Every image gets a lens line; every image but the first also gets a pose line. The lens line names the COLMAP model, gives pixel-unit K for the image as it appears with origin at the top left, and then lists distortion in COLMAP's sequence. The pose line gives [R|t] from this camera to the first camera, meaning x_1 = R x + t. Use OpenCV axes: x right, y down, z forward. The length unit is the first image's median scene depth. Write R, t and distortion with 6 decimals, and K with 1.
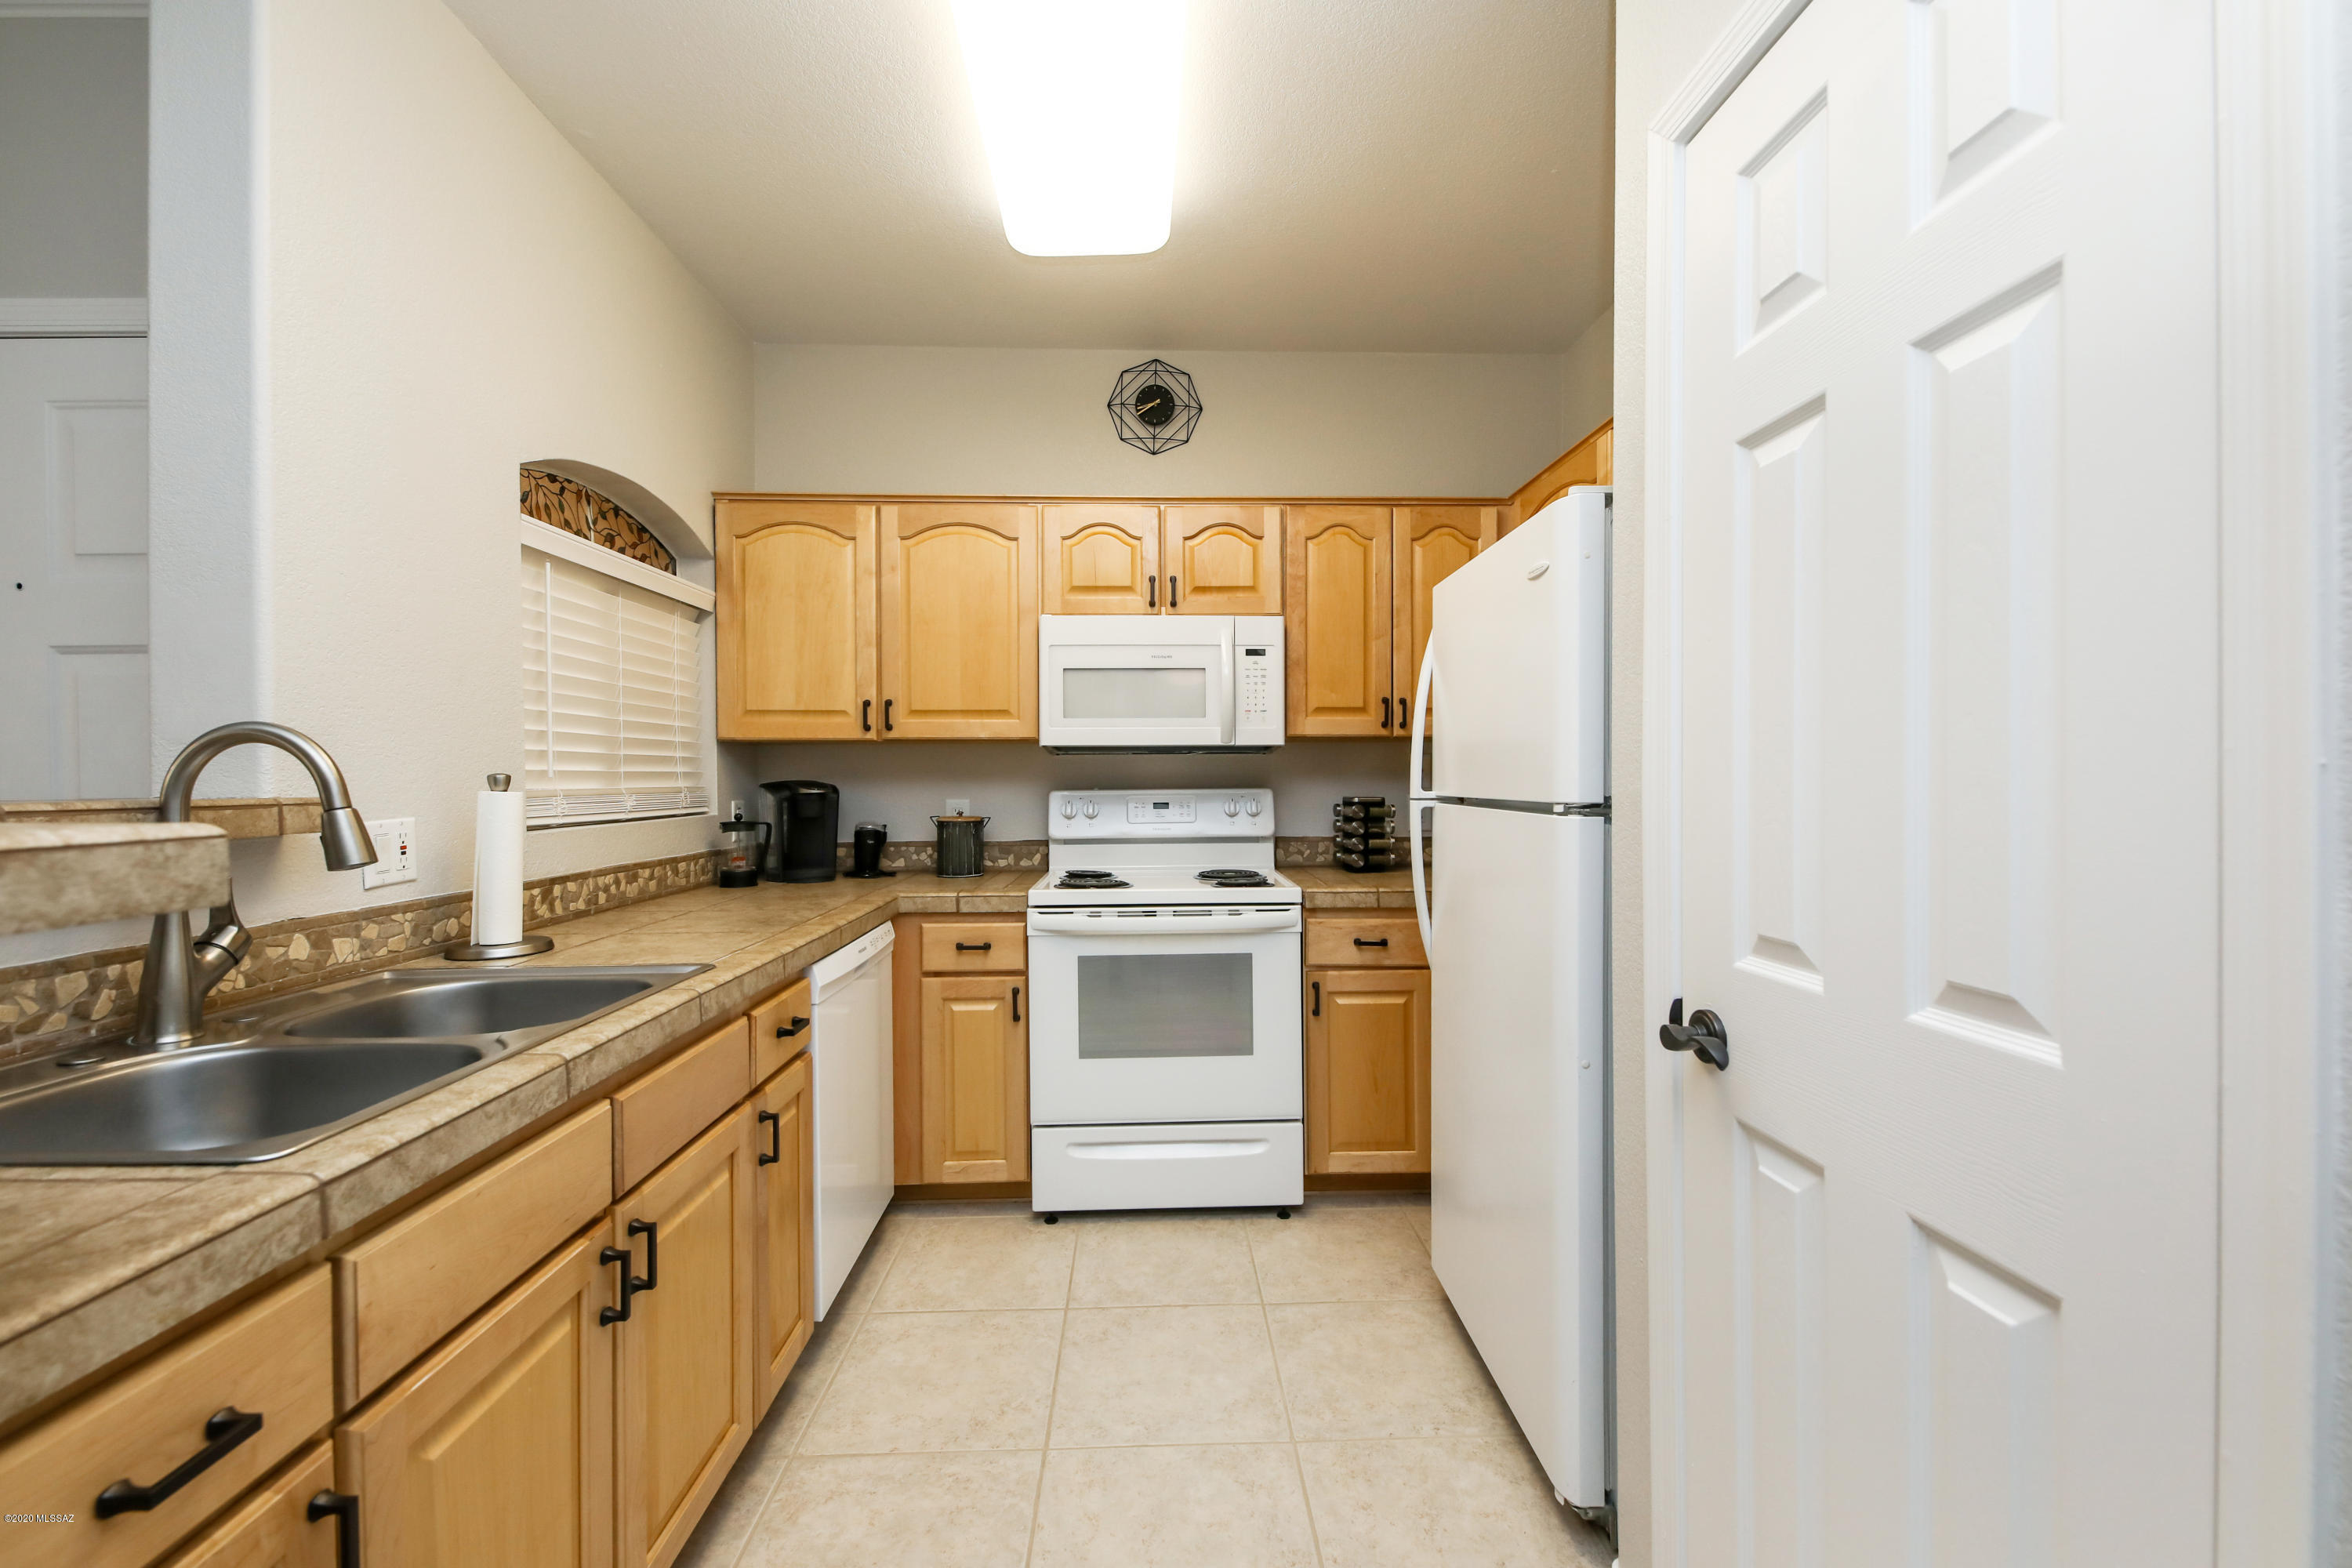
lens RADIAL K [[941.5, 0, 1176.0], [0, 941.5, 784.0], [0, 0, 1]] dist [0.014913, -0.000089]
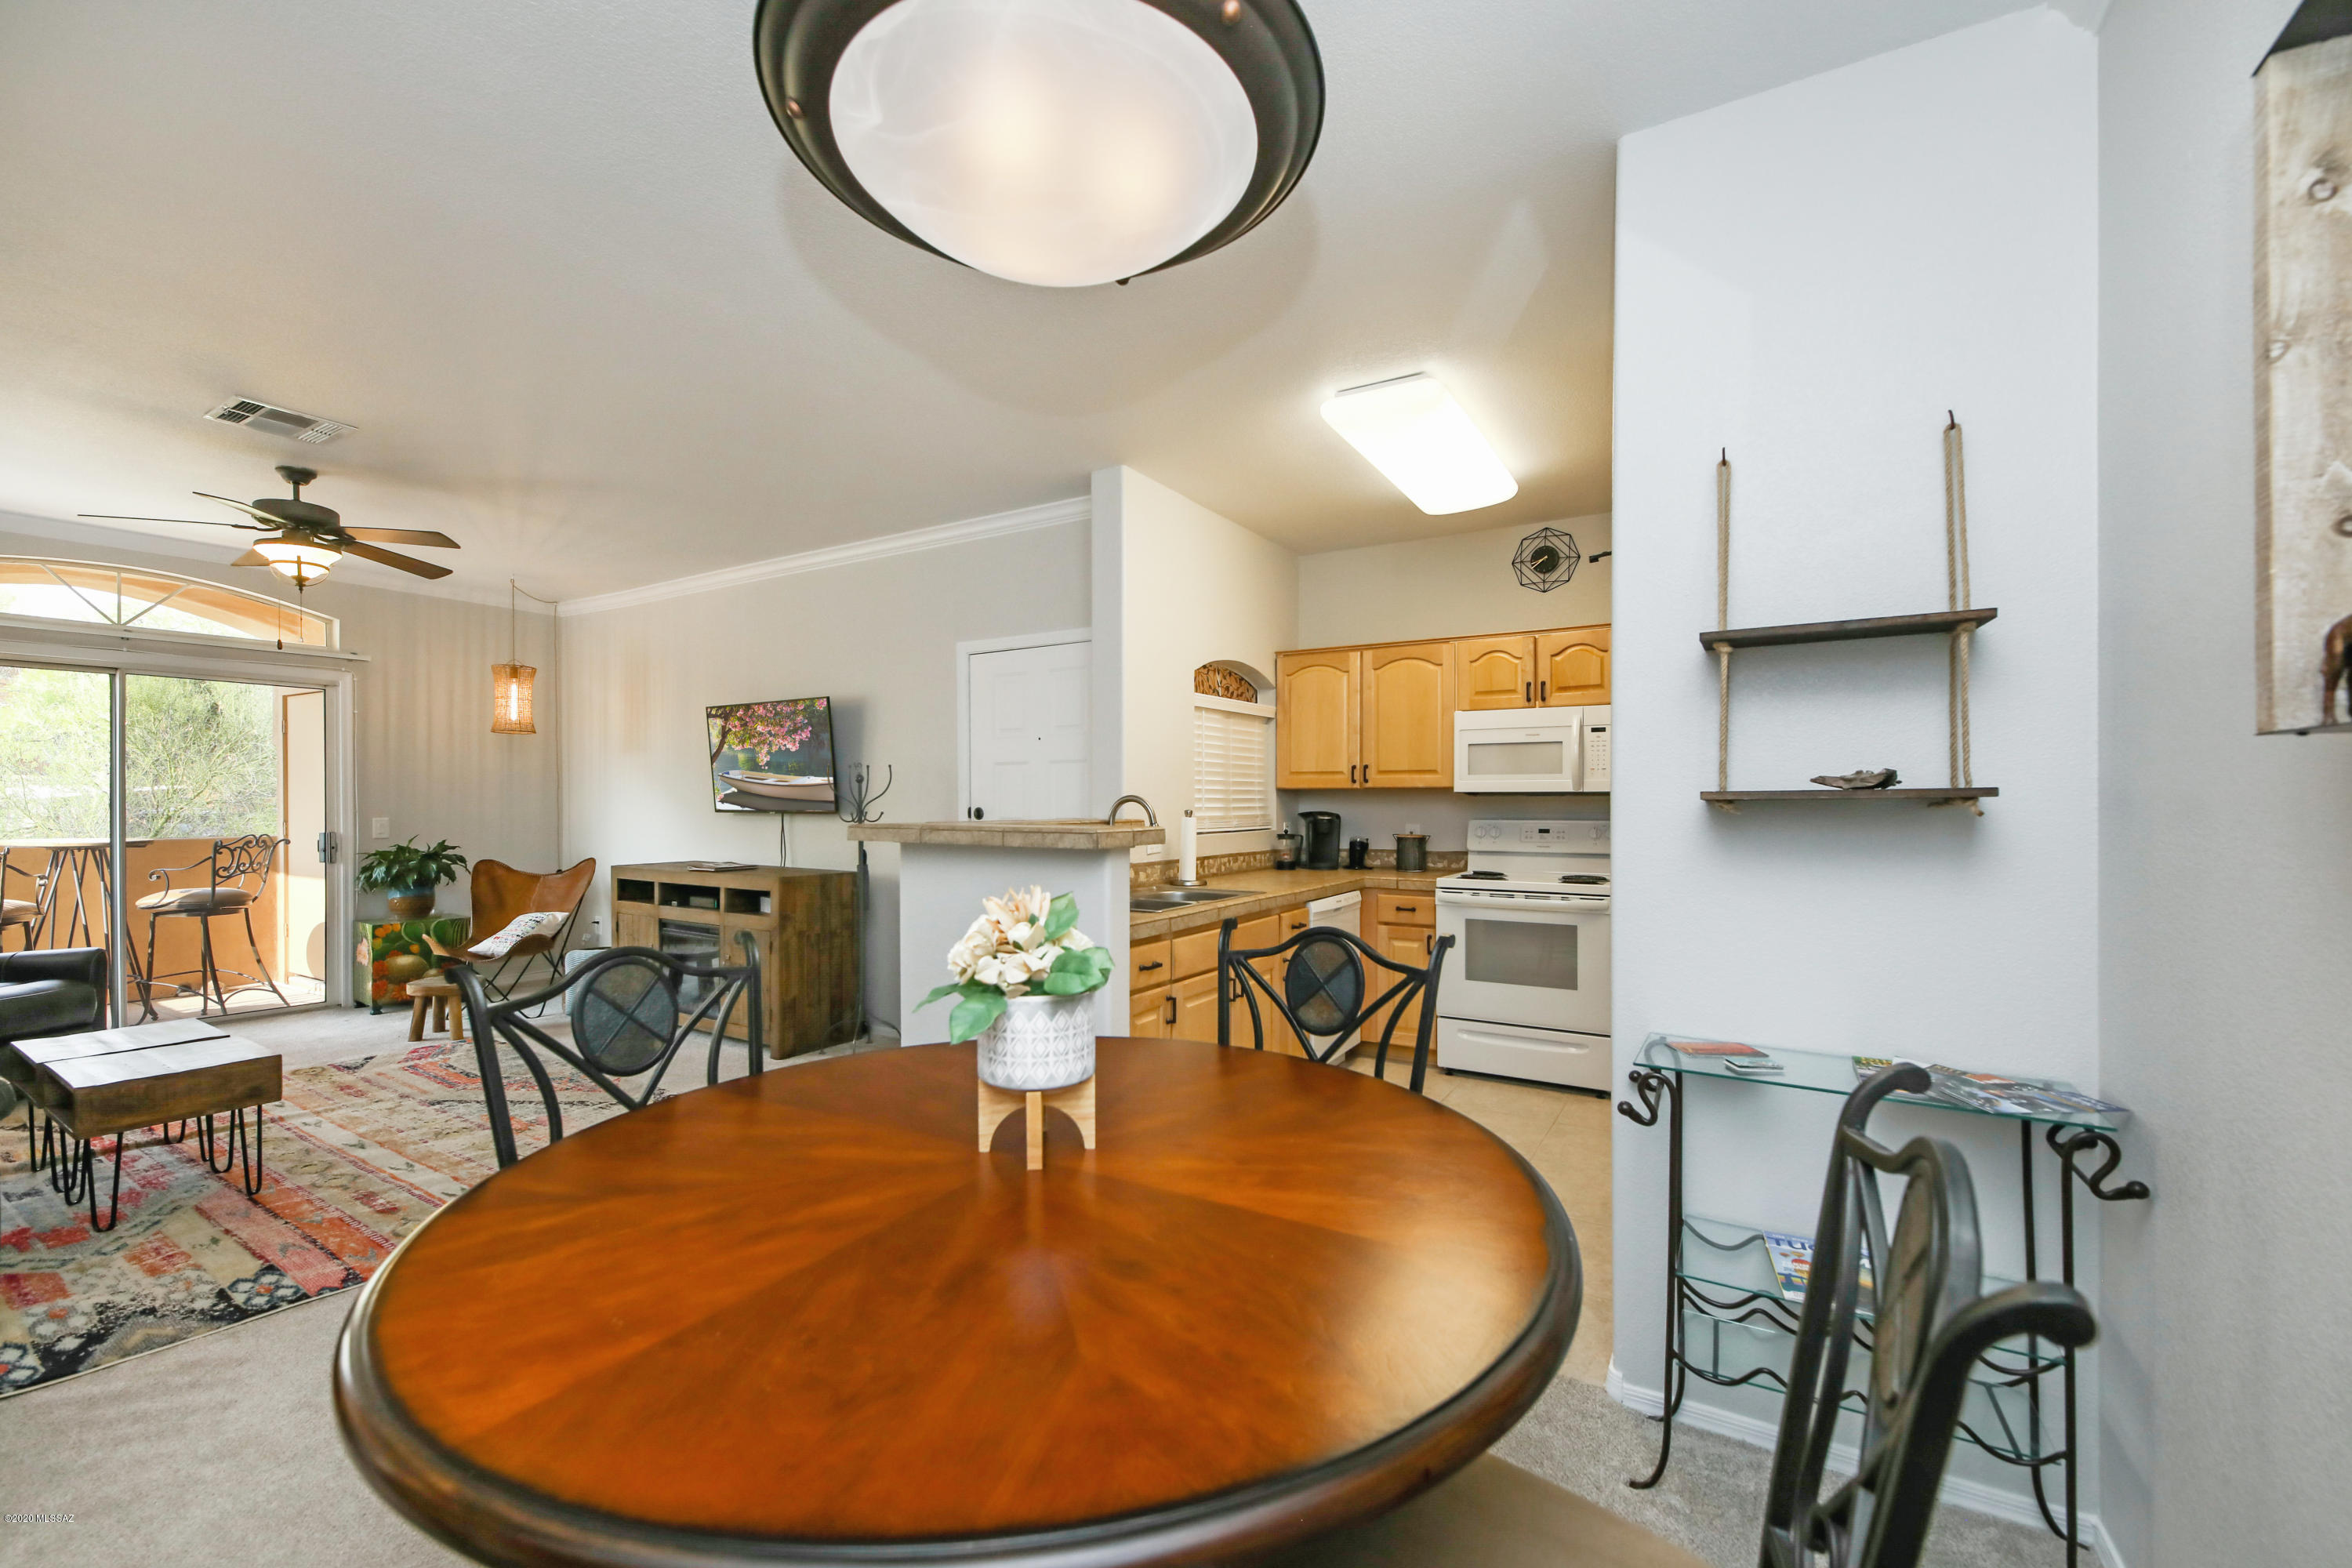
lens RADIAL K [[969.0, 0, 1160.1], [0, 969.0, 798.8], [0, 0, 1]] dist [-0.000297, -0.000695]
pose [[0.827698, 0.004221, -0.561157, 0.370632], [-0.008329, 0.999954, -0.004763, -0.016408], [0.561111, 0.008616, 0.827695, -0.659011]]
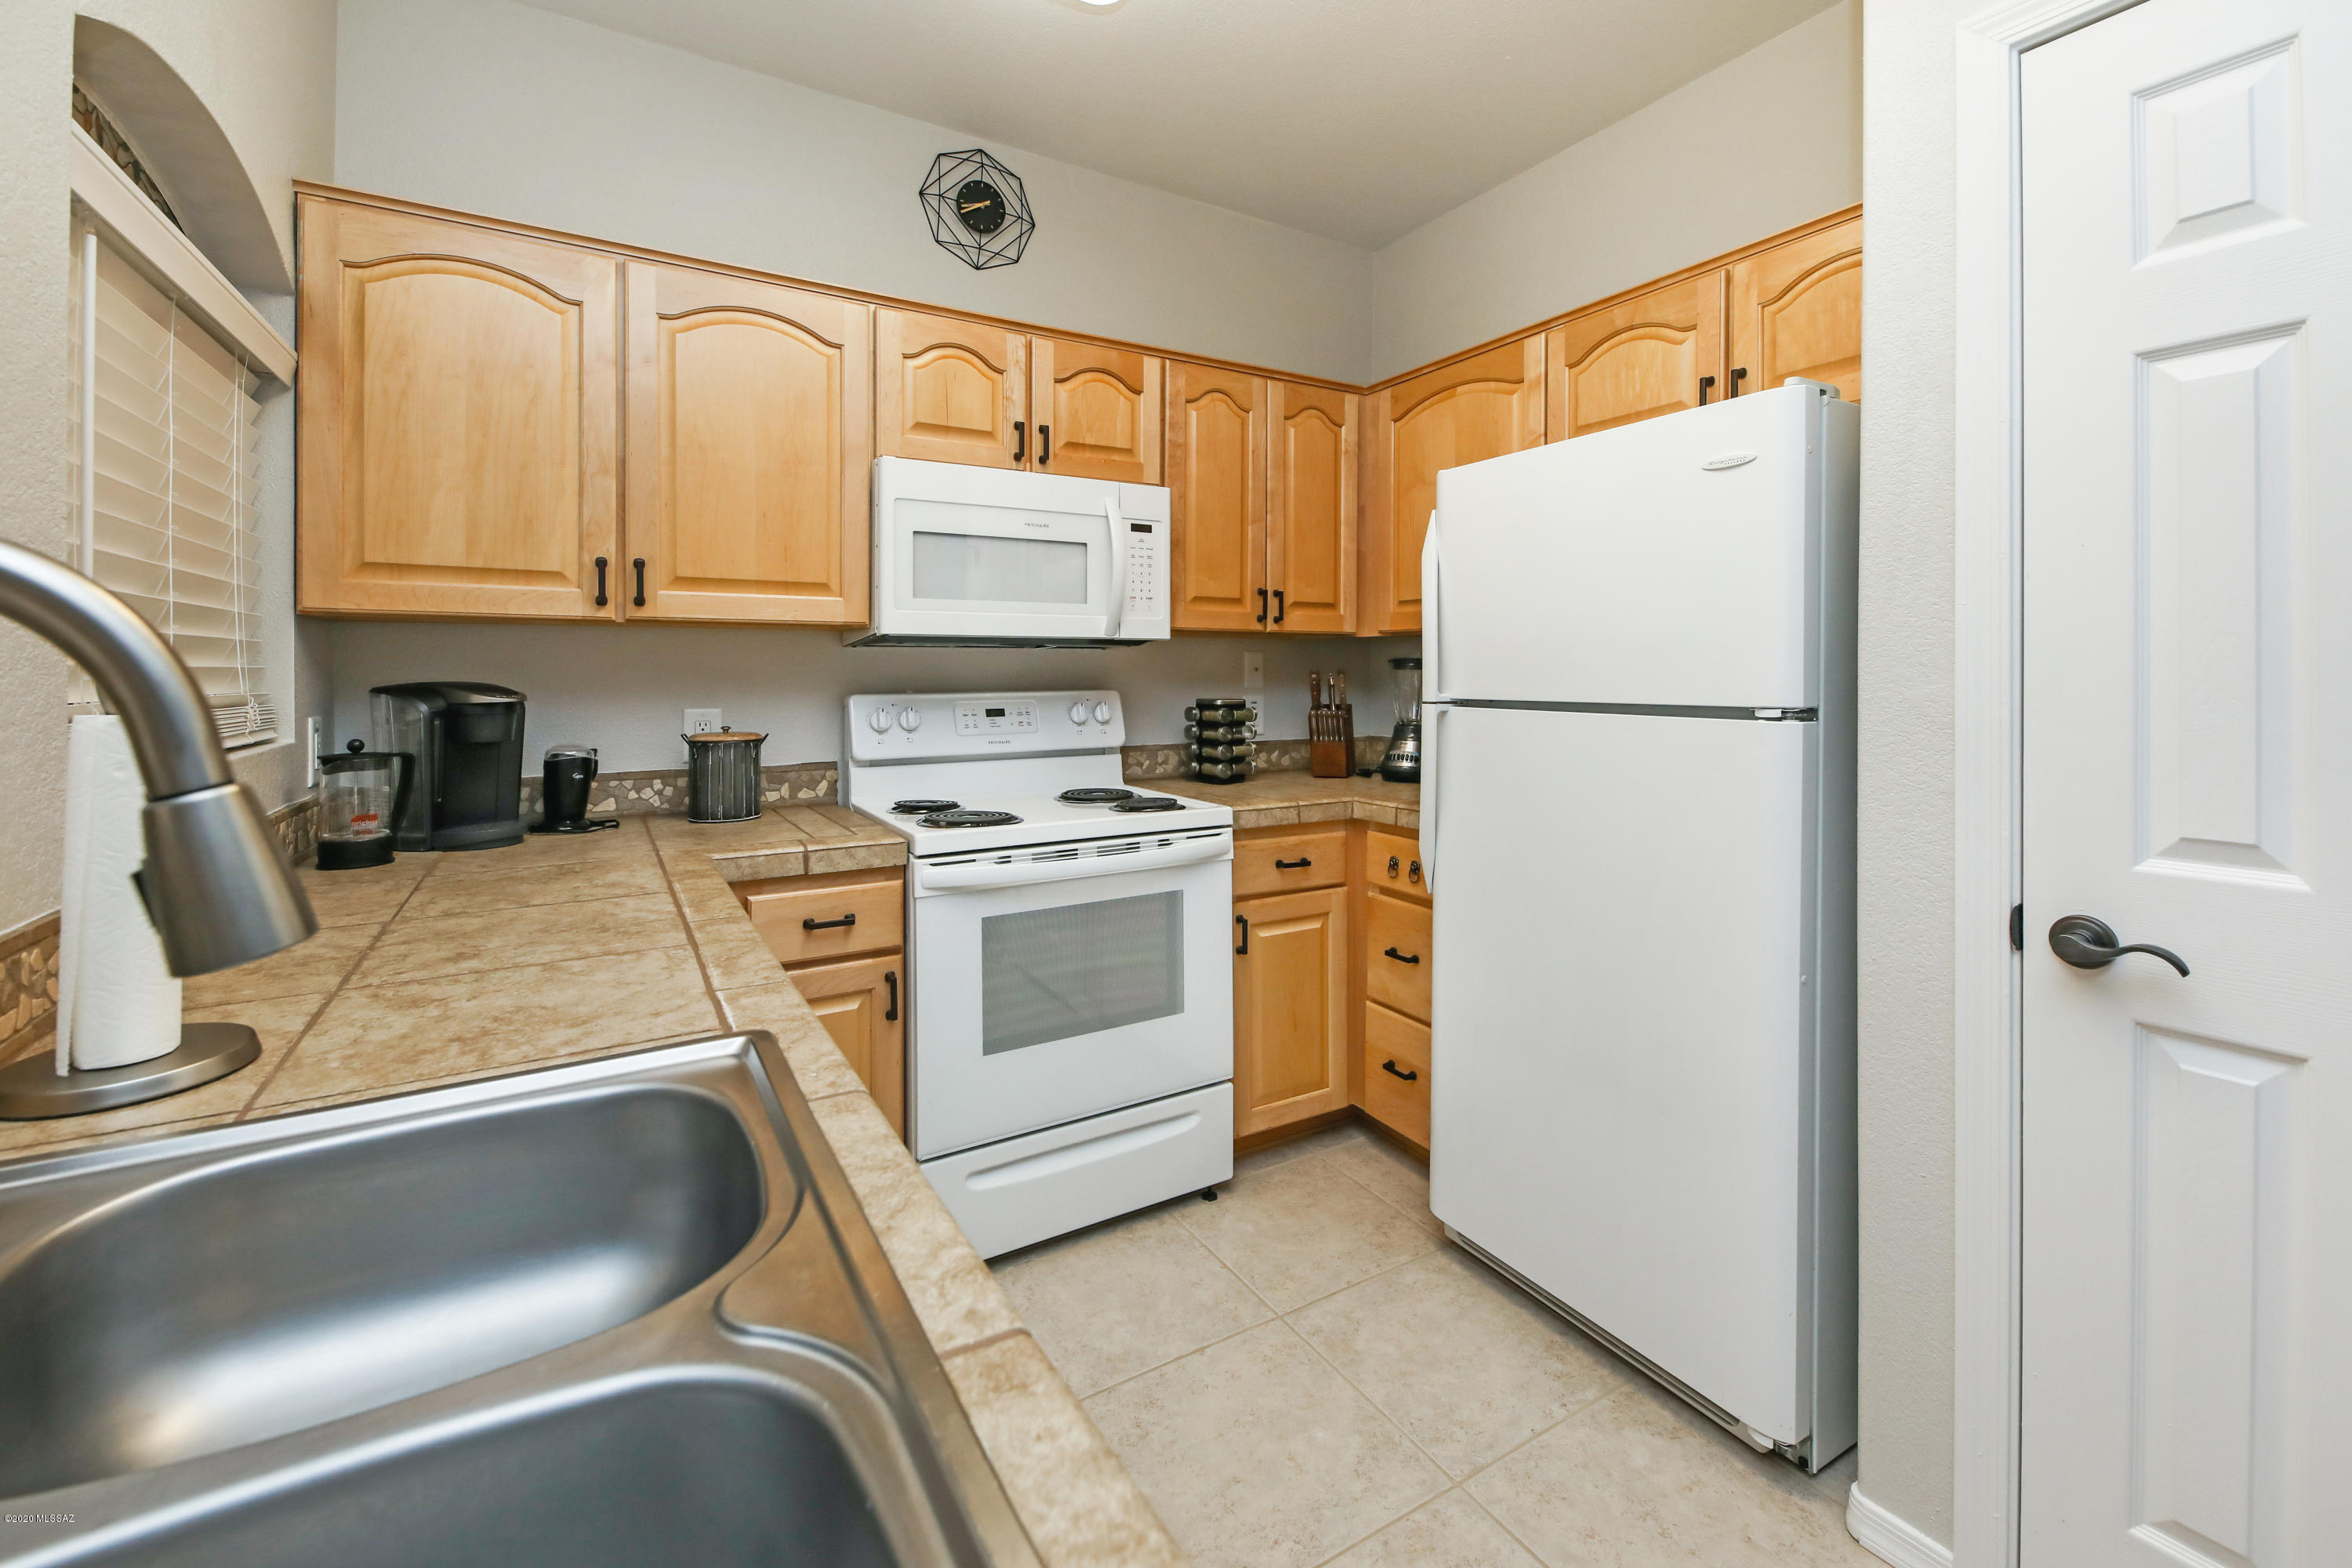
lens RADIAL K [[985.5, 0, 1182.9], [0, 985.5, 677.8], [0, 0, 1]] dist [0.009366, -0.000181]
pose [[0.876848, -0.000249, 0.480768, -0.304054], [0.001582, 0.999996, -0.002367, -0.004513], [-0.480765, 0.002836, 0.876845, 0.214896]]
